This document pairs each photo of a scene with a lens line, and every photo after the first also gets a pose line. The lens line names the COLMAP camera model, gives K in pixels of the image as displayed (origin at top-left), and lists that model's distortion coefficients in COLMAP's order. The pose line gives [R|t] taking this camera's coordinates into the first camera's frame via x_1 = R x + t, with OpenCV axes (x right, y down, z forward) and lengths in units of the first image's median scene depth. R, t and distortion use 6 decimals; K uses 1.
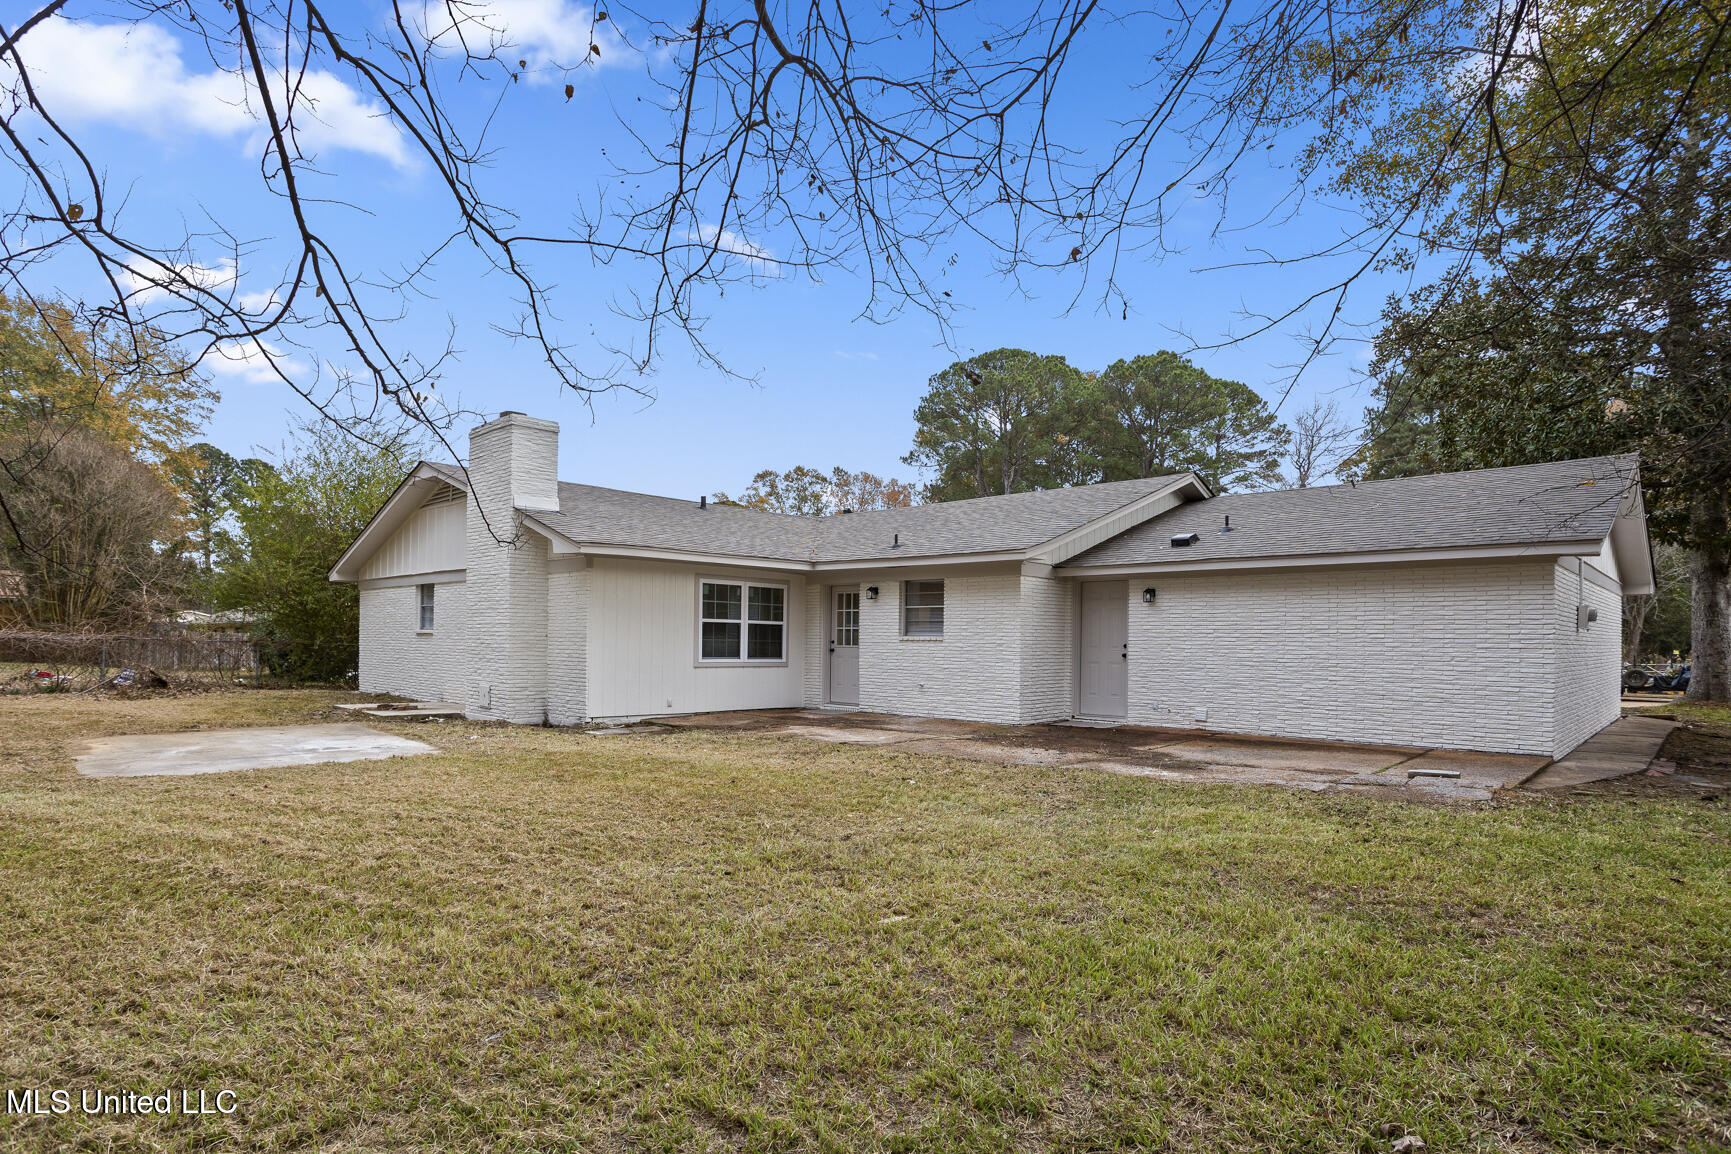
lens RADIAL K [[937.8, 0, 864.1], [0, 937.8, 644.8], [0, 0, 1]] dist [-0.025560, 0.000272]
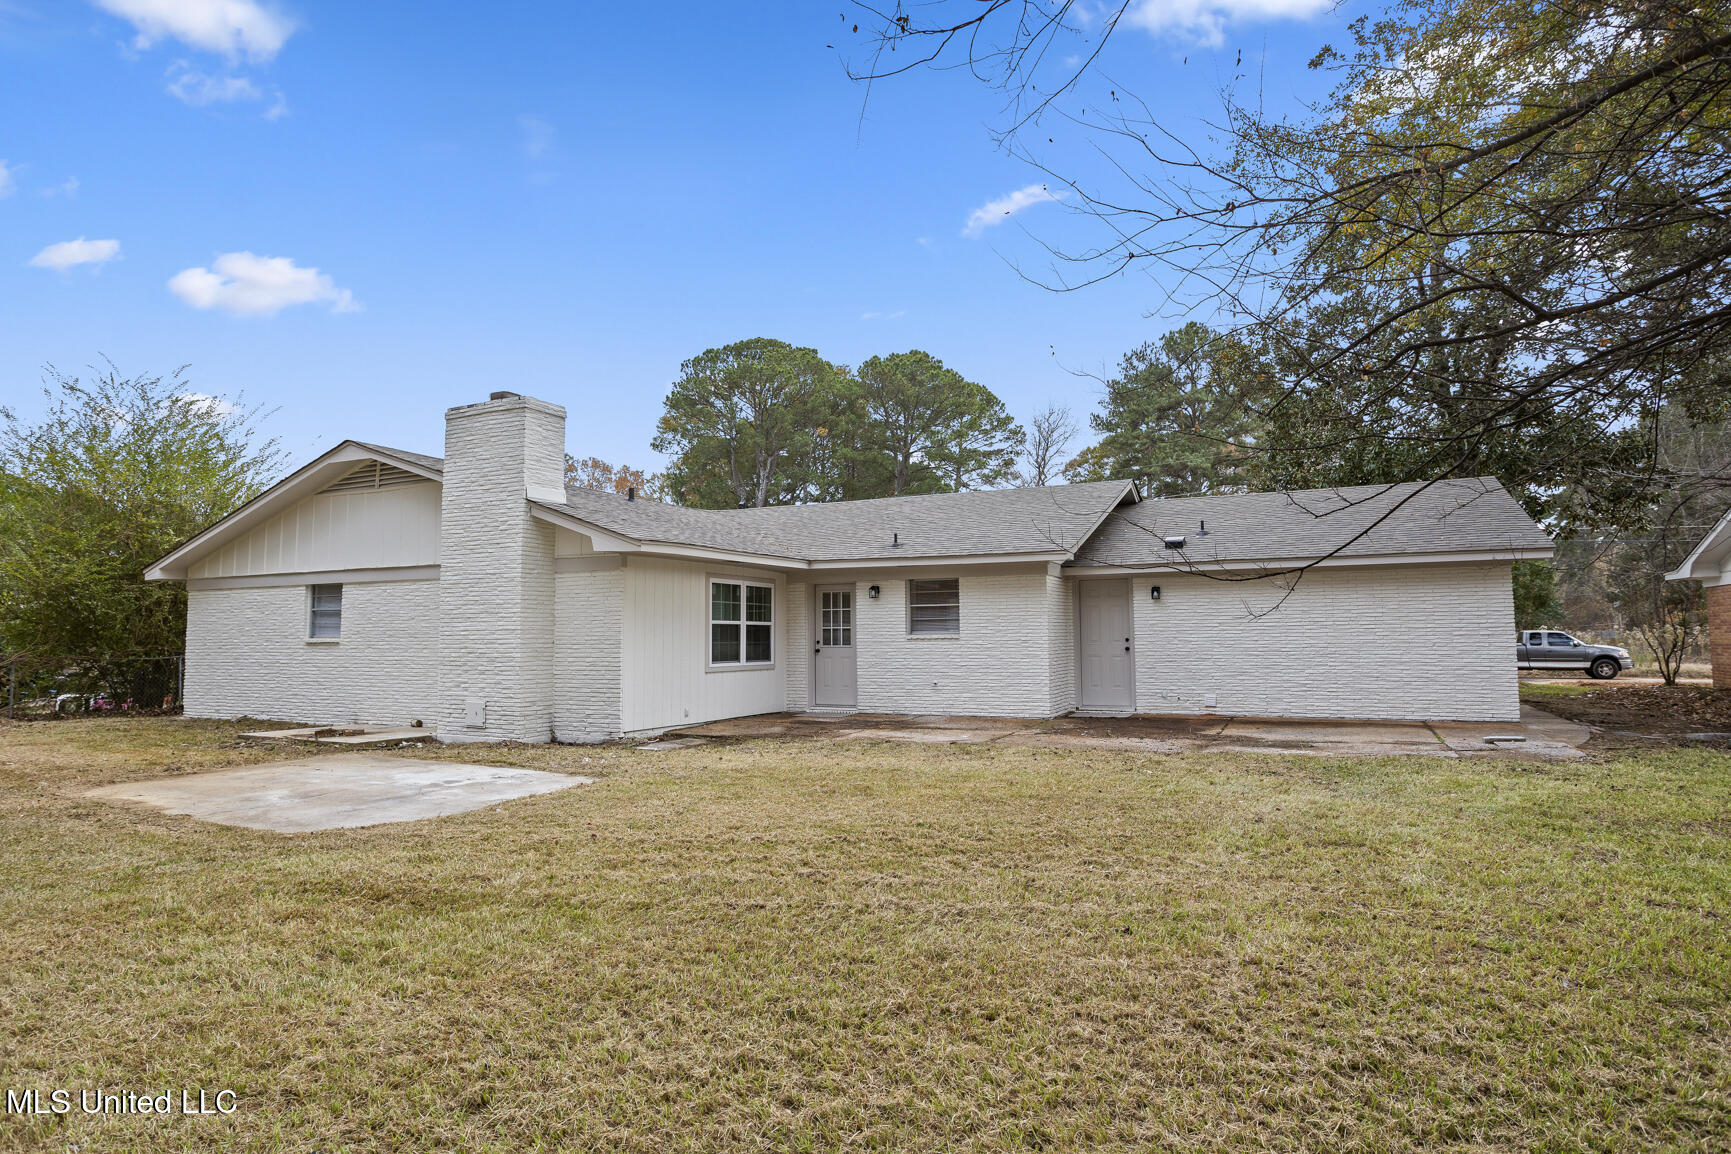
lens RADIAL K [[987.4, 0, 864.3], [0, 987.4, 567.2], [0, 0, 1]] dist [-0.012471, 0.000439]
pose [[0.953154, 0.000321, 0.302485, -0.309211], [0.022078, 0.997258, -0.070627, -0.007464], [-0.301678, 0.073997, 0.950534, 0.006878]]
